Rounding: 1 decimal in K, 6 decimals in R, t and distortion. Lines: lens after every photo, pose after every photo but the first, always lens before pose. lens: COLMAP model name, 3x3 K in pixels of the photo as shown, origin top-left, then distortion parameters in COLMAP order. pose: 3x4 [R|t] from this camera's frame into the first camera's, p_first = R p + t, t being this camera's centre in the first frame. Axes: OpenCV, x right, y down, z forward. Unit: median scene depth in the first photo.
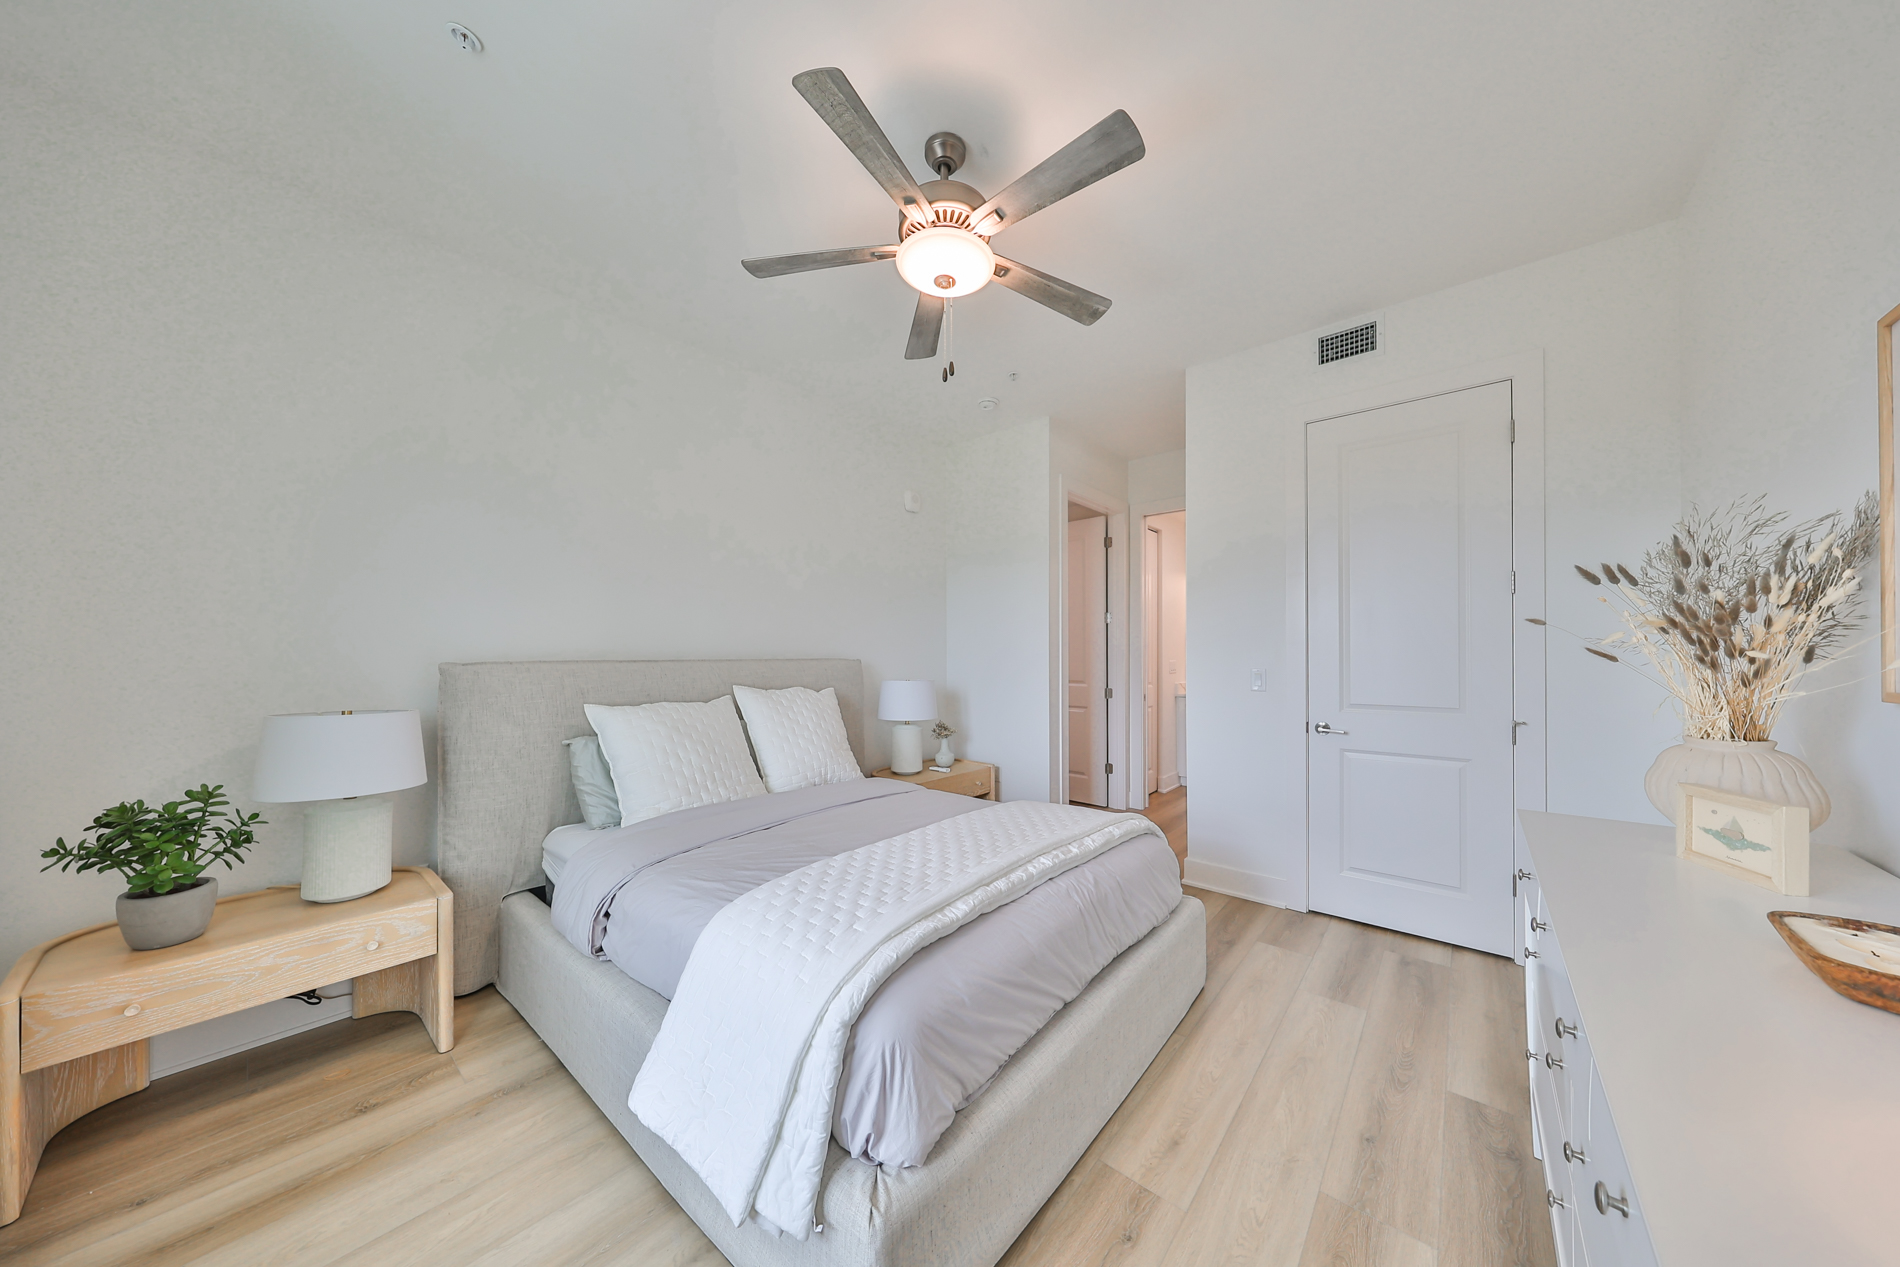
lens RADIAL K [[597.5, 0, 952.6], [0, 597.5, 643.6], [0, 0, 1]] dist [0.000138, -0.000008]
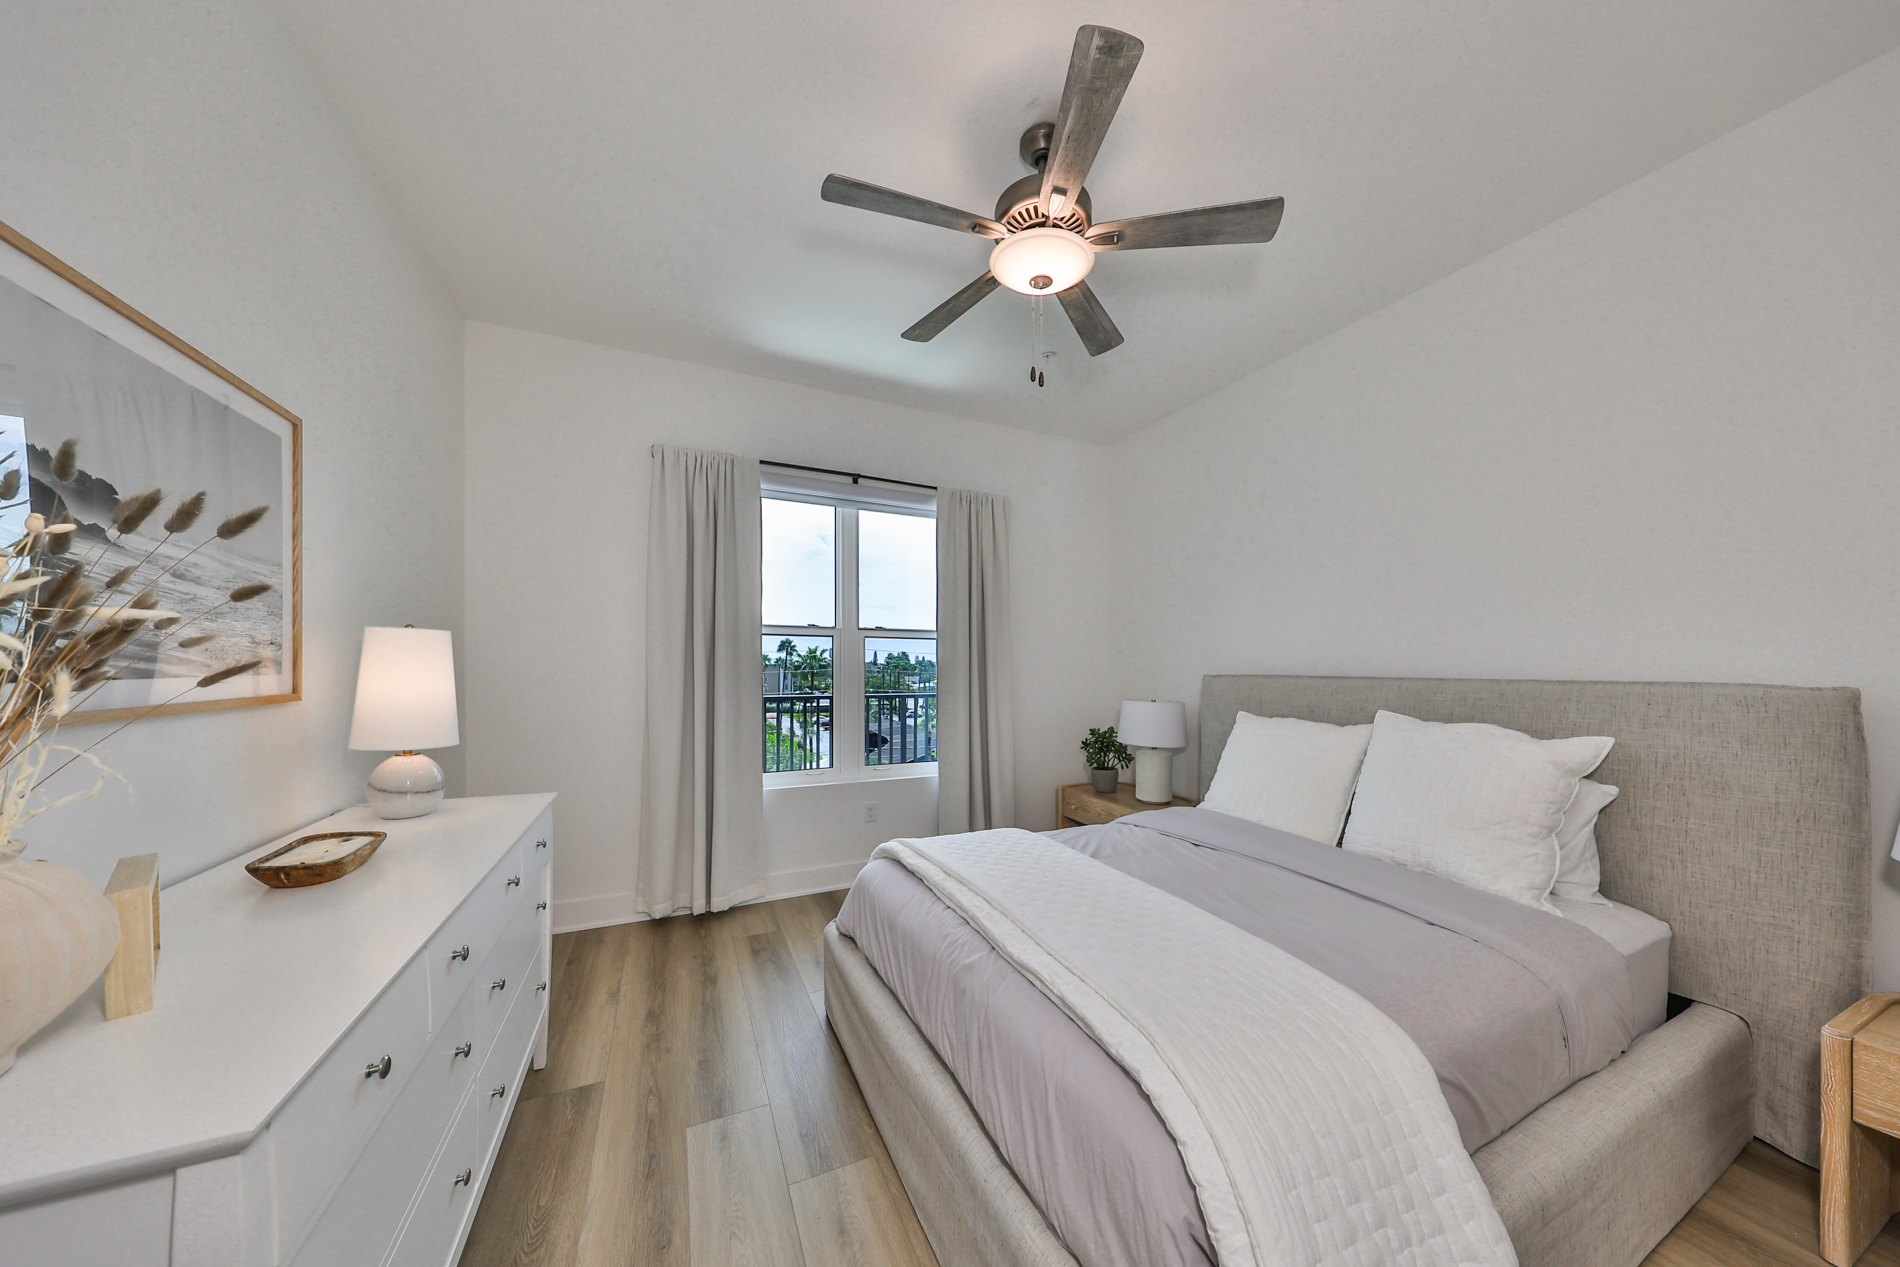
lens RADIAL K [[586.8, 0, 953.0], [0, 586.8, 663.1], [0, 0, 1]] dist [-0.000258, -0.000010]
pose [[-0.406491, -0.004736, -0.913642, 1.033197], [0.006734, 0.999944, -0.008179, 0.017423], [0.913630, -0.009477, -0.406436, 1.424453]]
